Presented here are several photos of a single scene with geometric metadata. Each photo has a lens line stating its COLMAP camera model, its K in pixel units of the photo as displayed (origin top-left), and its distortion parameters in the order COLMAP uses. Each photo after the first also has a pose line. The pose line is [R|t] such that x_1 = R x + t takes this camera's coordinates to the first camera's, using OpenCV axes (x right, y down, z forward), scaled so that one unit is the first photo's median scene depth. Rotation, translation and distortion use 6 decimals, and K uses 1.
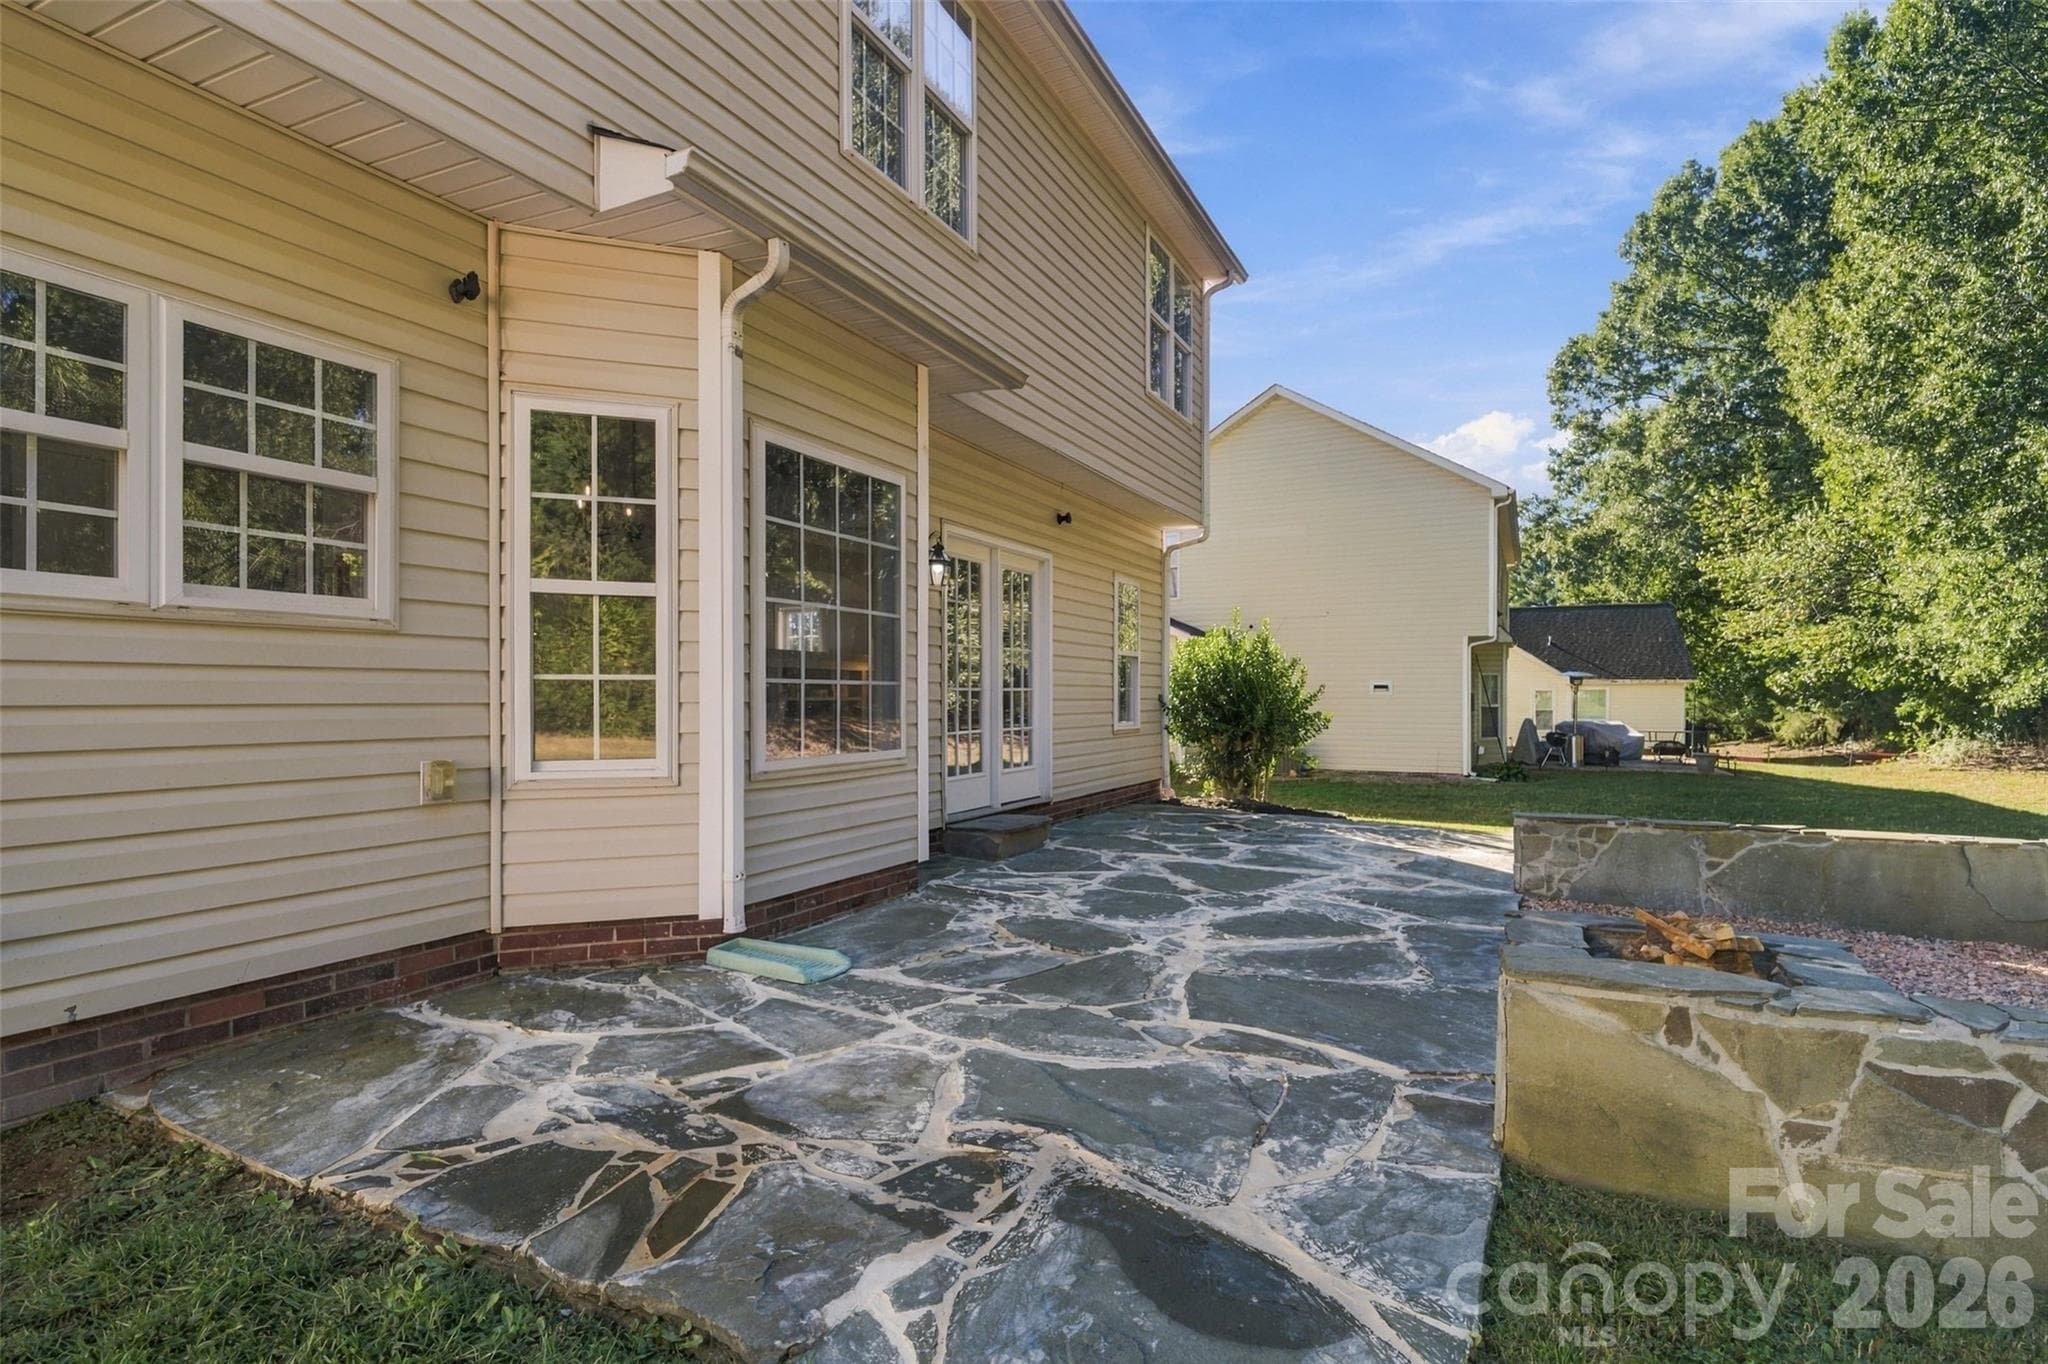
lens RADIAL K [[980.6, 0, 1073.7], [0, 980.6, 704.6], [0, 0, 1]] dist [-0.000755, -0.001693]
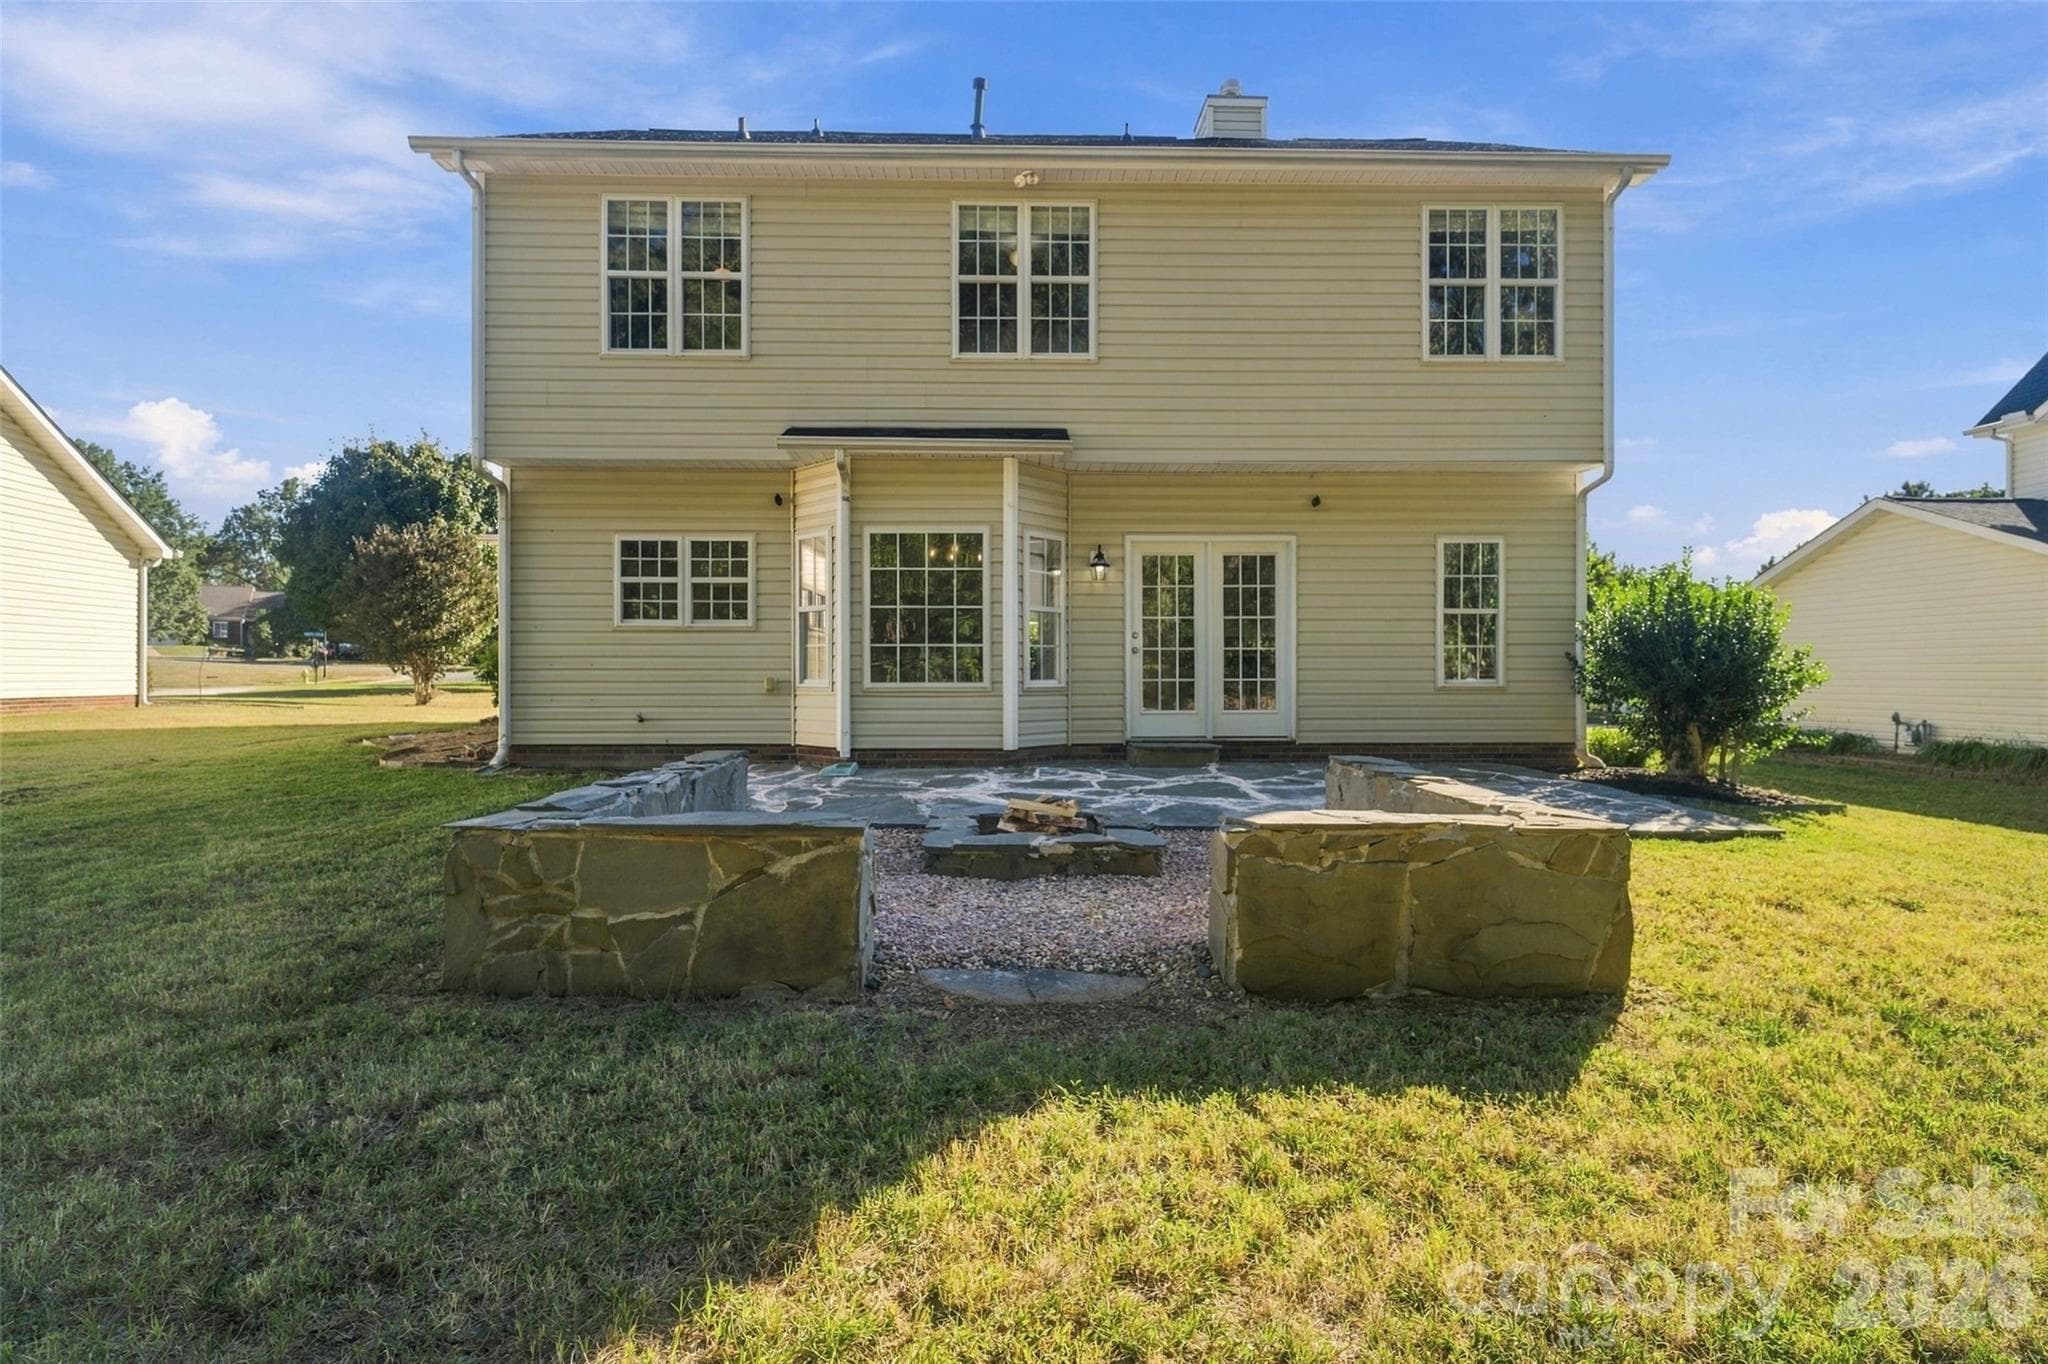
lens RADIAL K [[980.6, 0, 1020.9], [0, 980.6, 680.2], [0, 0, 1]] dist [-0.000755, -0.001693]
pose [[0.441466, 0.006558, -0.897254, 2.058605], [-0.011736, 0.999930, 0.001535, 0.051985], [0.897201, 0.009853, 0.441512, 0.420659]]
